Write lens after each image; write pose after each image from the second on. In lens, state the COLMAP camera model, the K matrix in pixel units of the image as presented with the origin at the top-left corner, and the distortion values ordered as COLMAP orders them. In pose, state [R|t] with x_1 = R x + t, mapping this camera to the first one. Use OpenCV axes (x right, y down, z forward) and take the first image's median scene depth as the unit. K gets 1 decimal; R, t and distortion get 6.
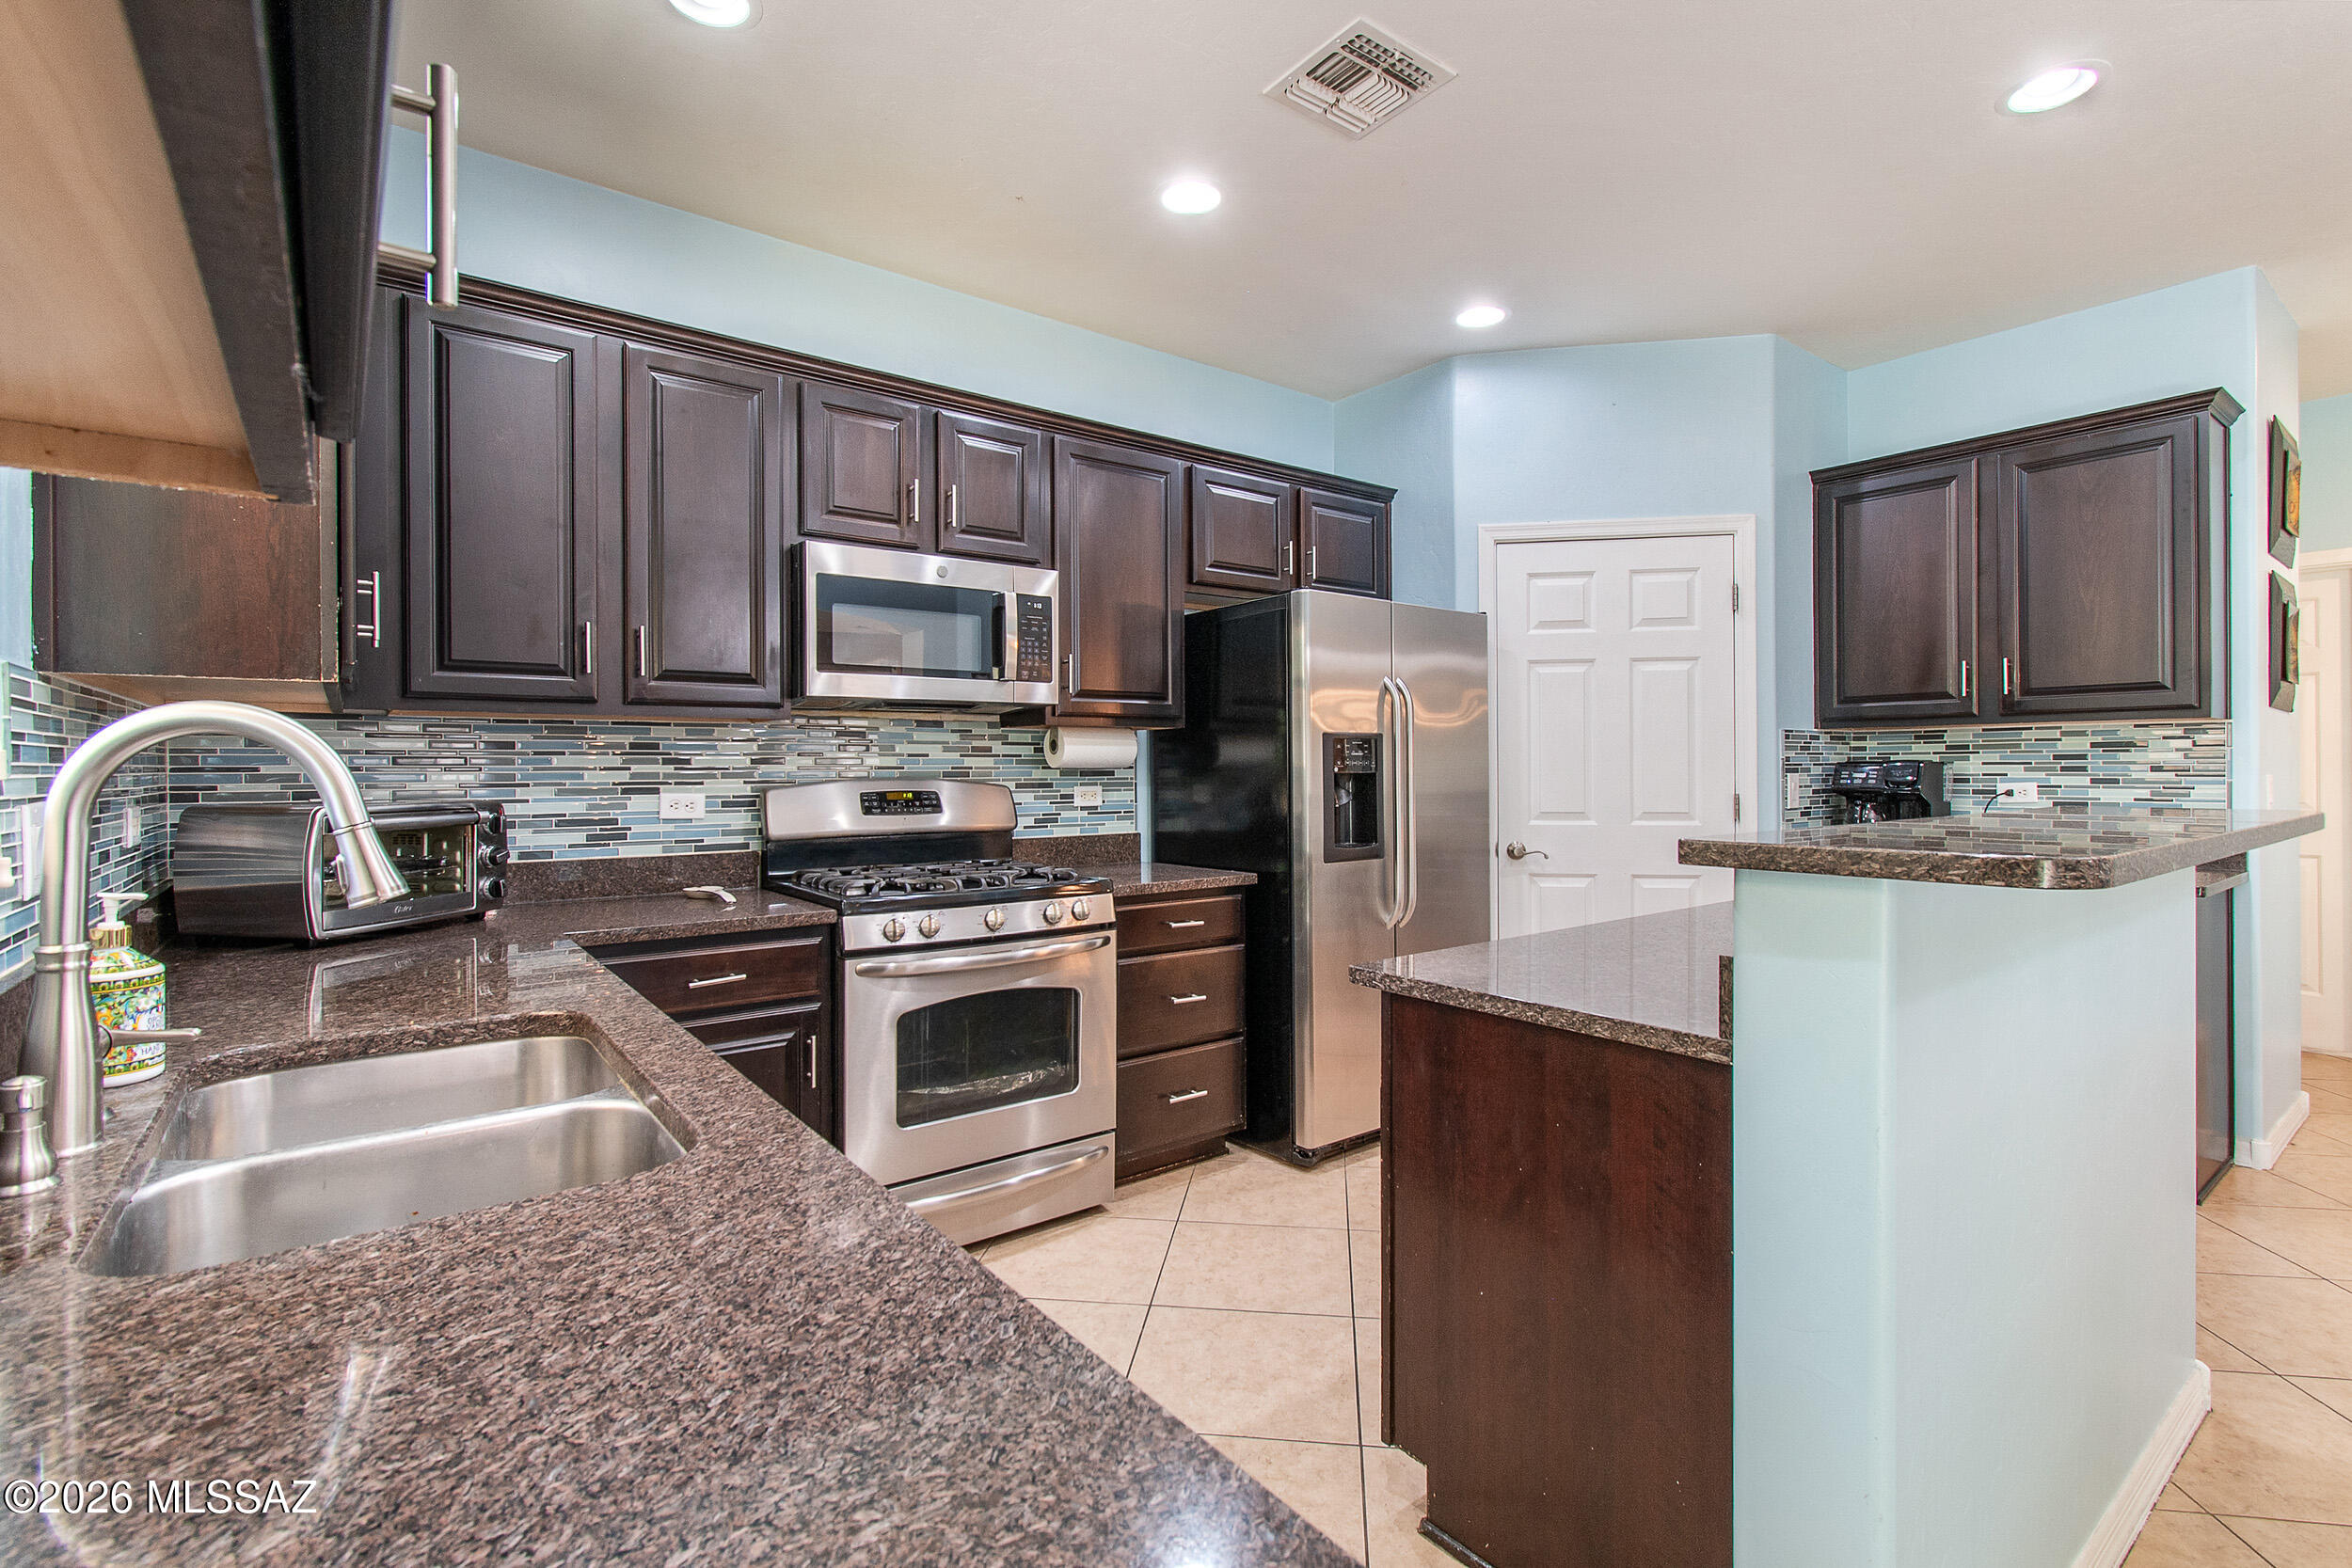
lens RADIAL K [[1061.5, 0, 1196.8], [0, 1061.5, 776.5], [0, 0, 1]] dist [0.009507, -0.000929]
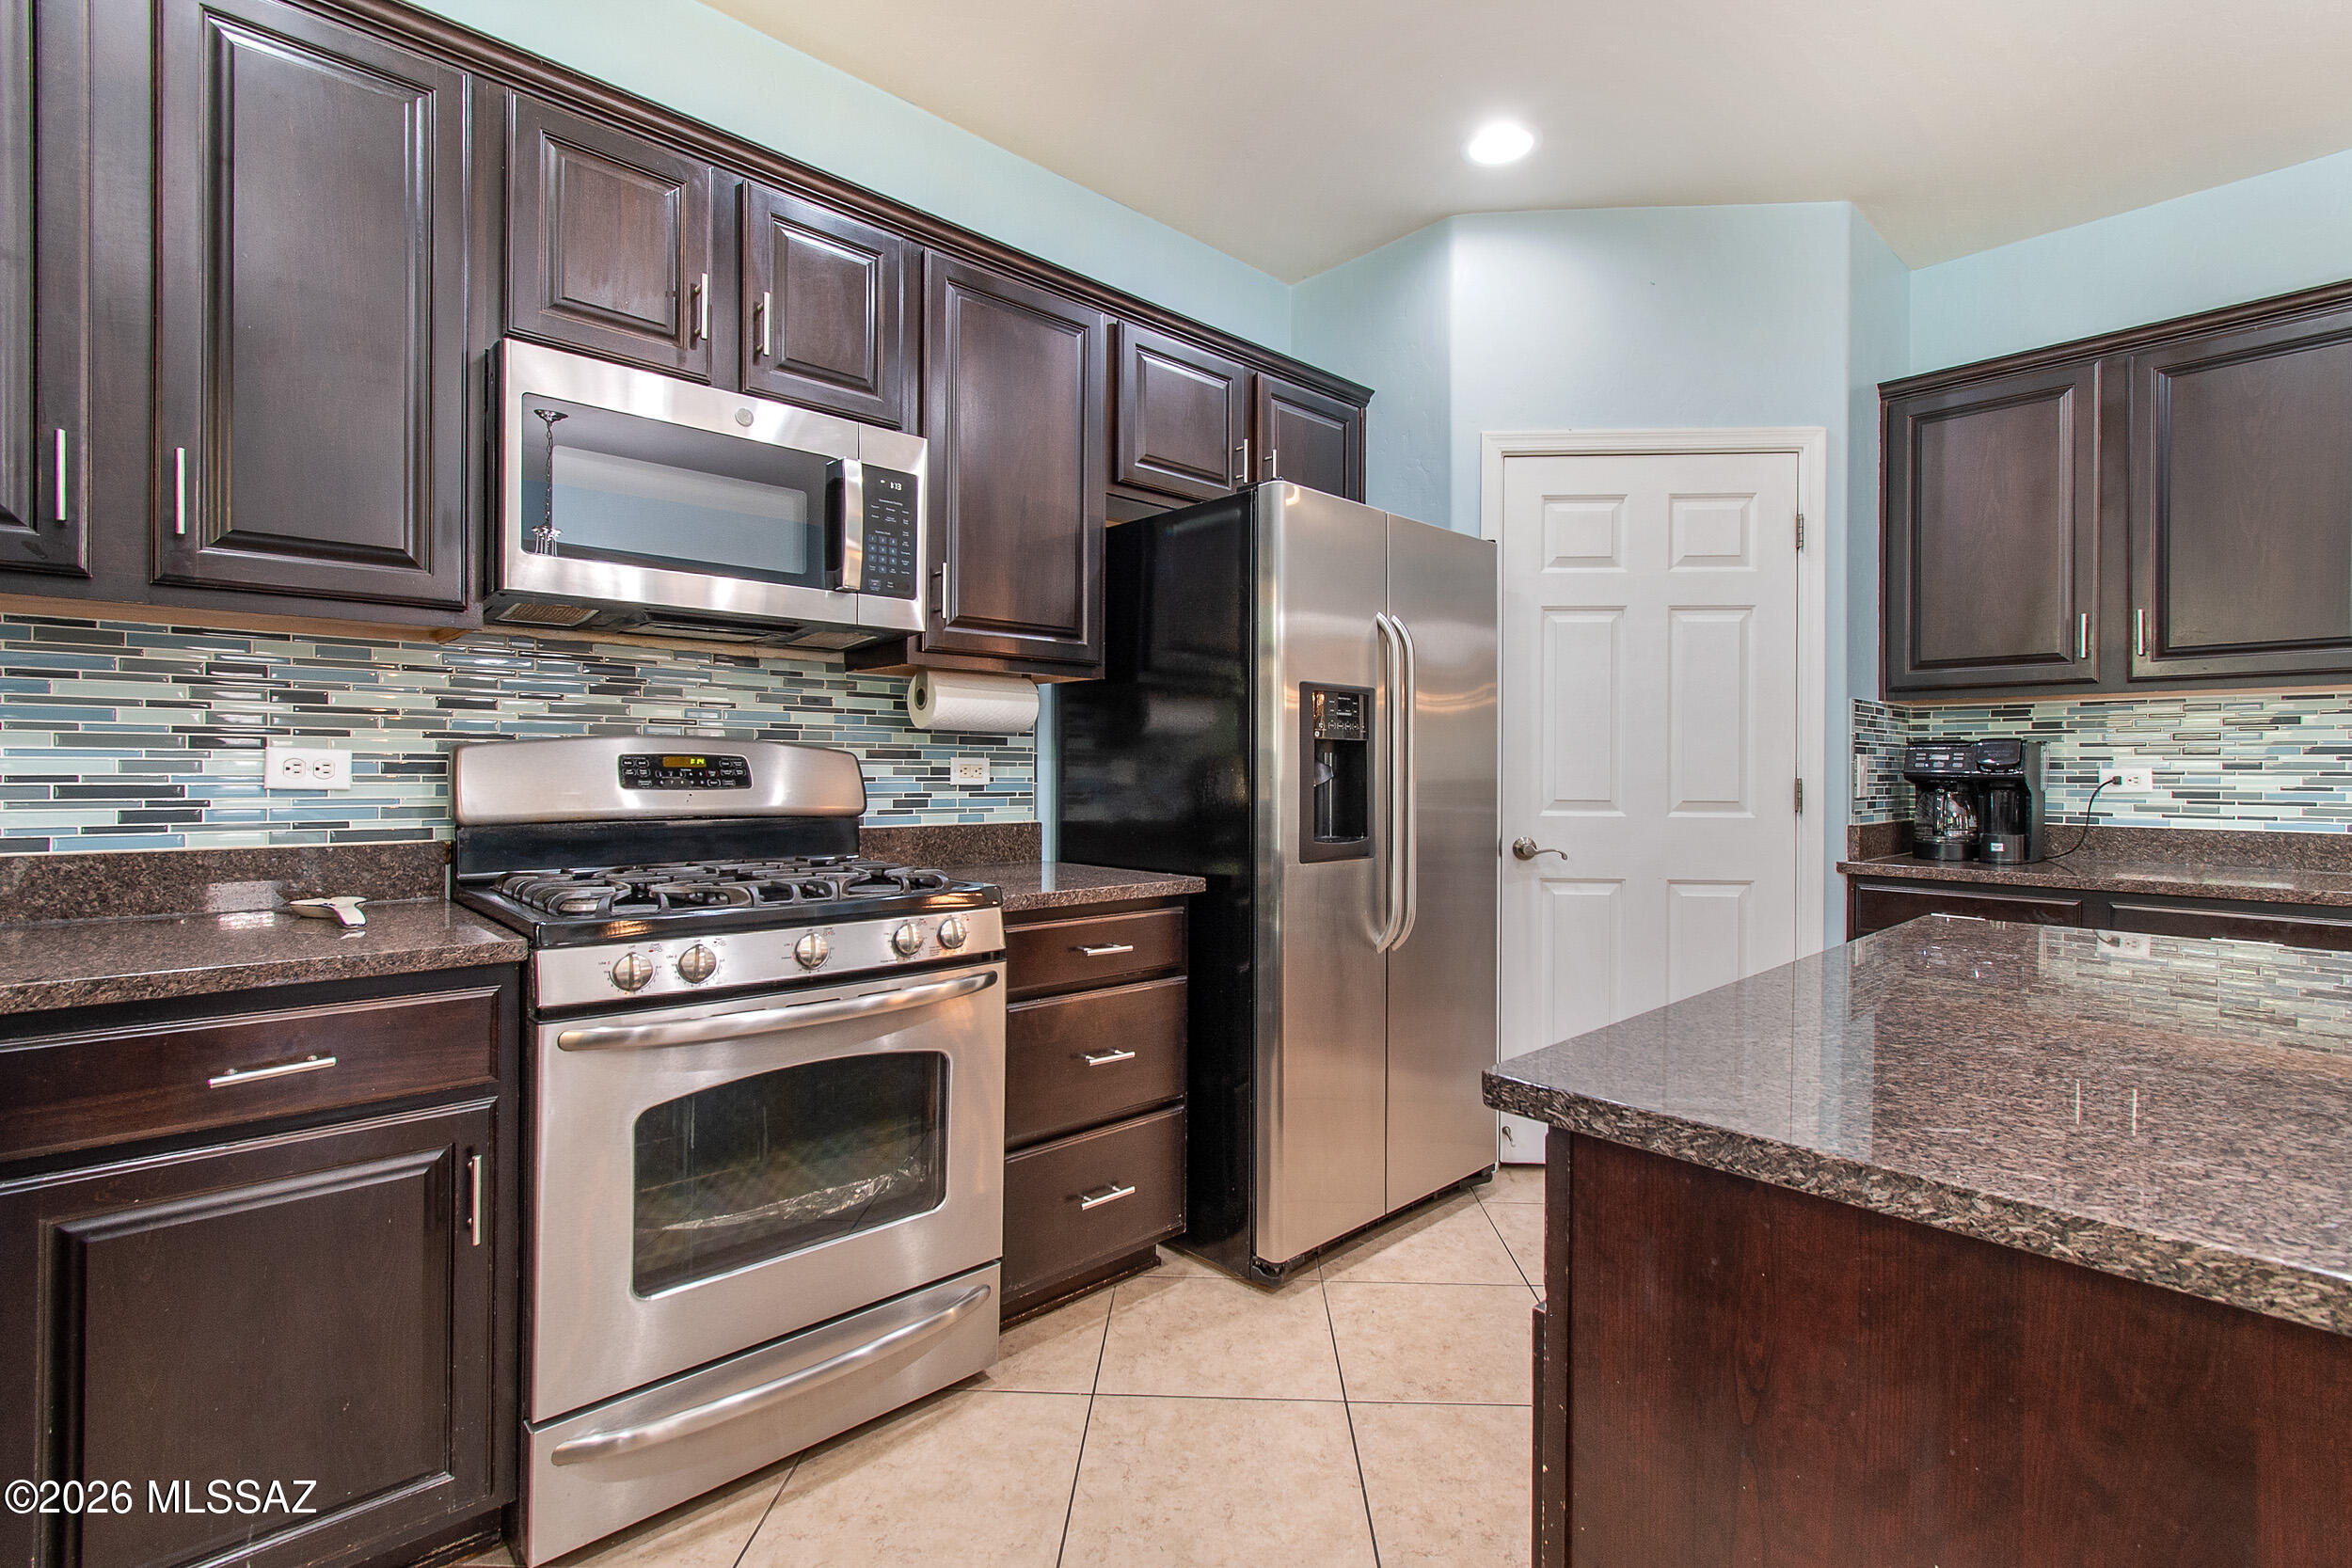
lens RADIAL K [[1061.5, 0, 1192.5], [0, 1061.5, 774.5], [0, 0, 1]] dist [0.009507, -0.000929]
pose [[0.995578, 0.011407, 0.093244, -0.021020], [-0.011058, 0.999930, -0.004262, 0.025817], [-0.093286, 0.003212, 0.995634, 0.298638]]
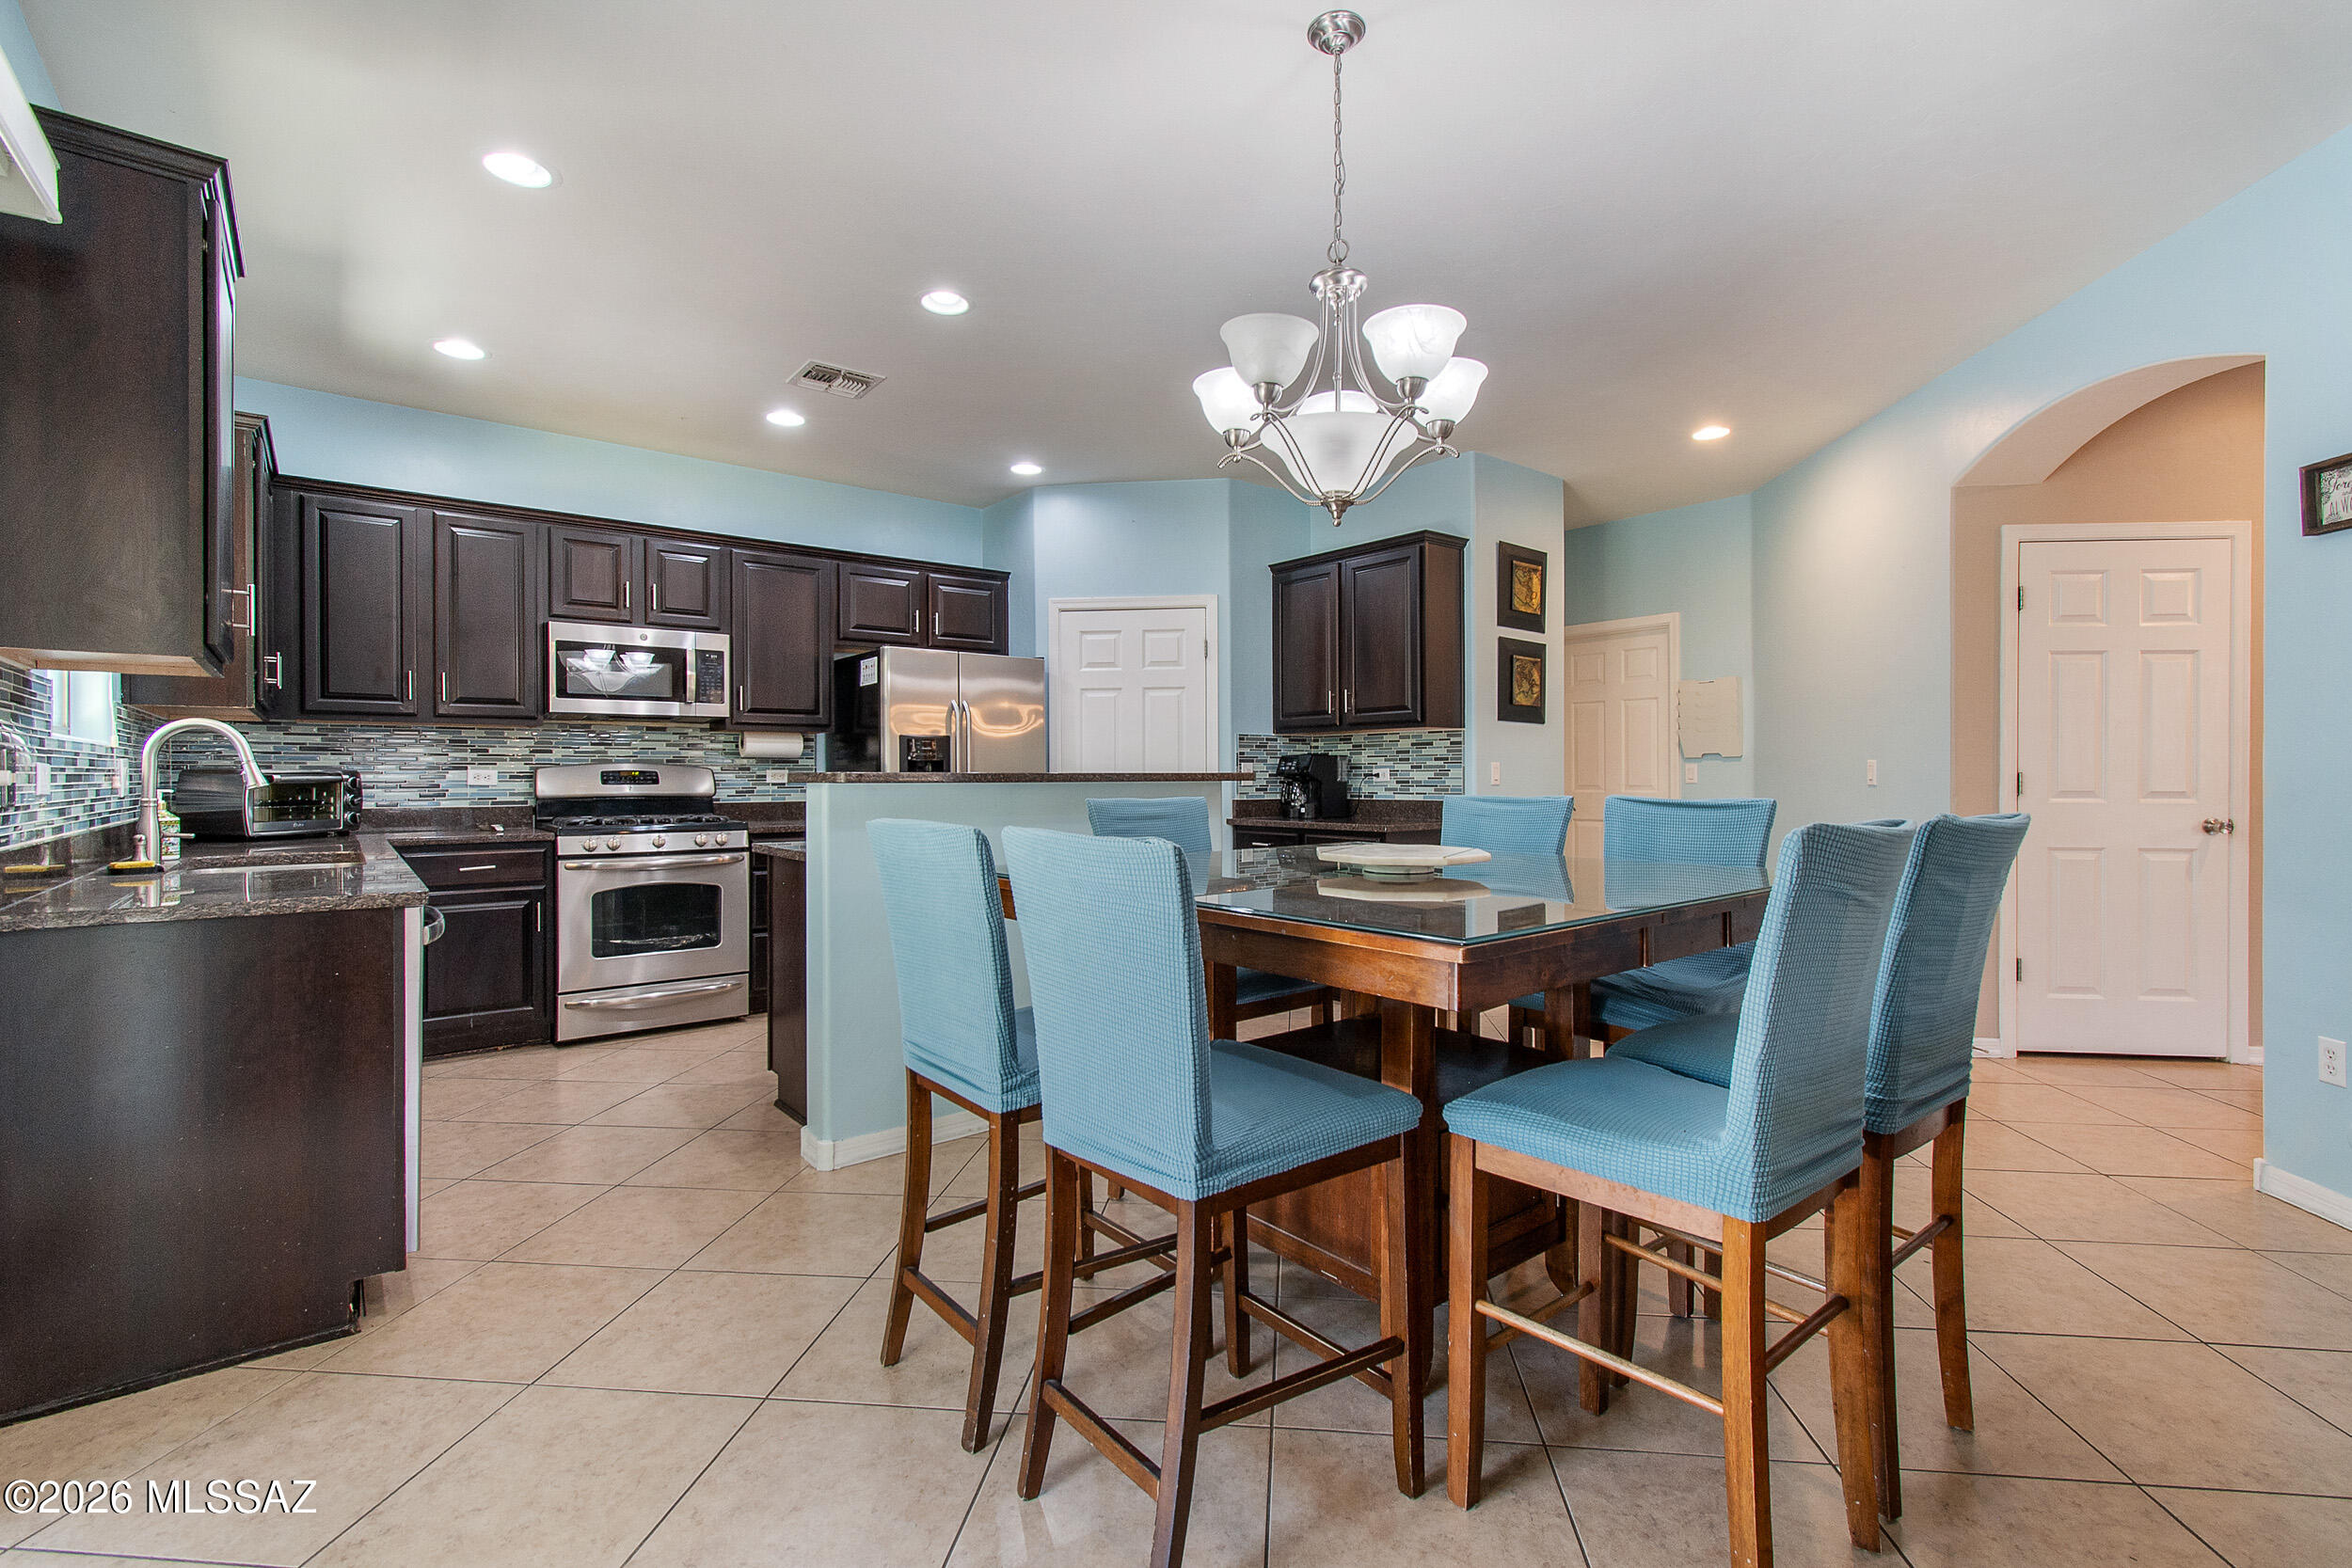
lens RADIAL K [[1061.5, 0, 1218.9], [0, 1061.5, 782.5], [0, 0, 1]] dist [0.009507, -0.000929]
pose [[0.999692, 0.000926, 0.024788, 0.581076], [-0.000856, 0.999996, -0.002833, 0.036334], [-0.024790, 0.002811, 0.999689, -0.645189]]
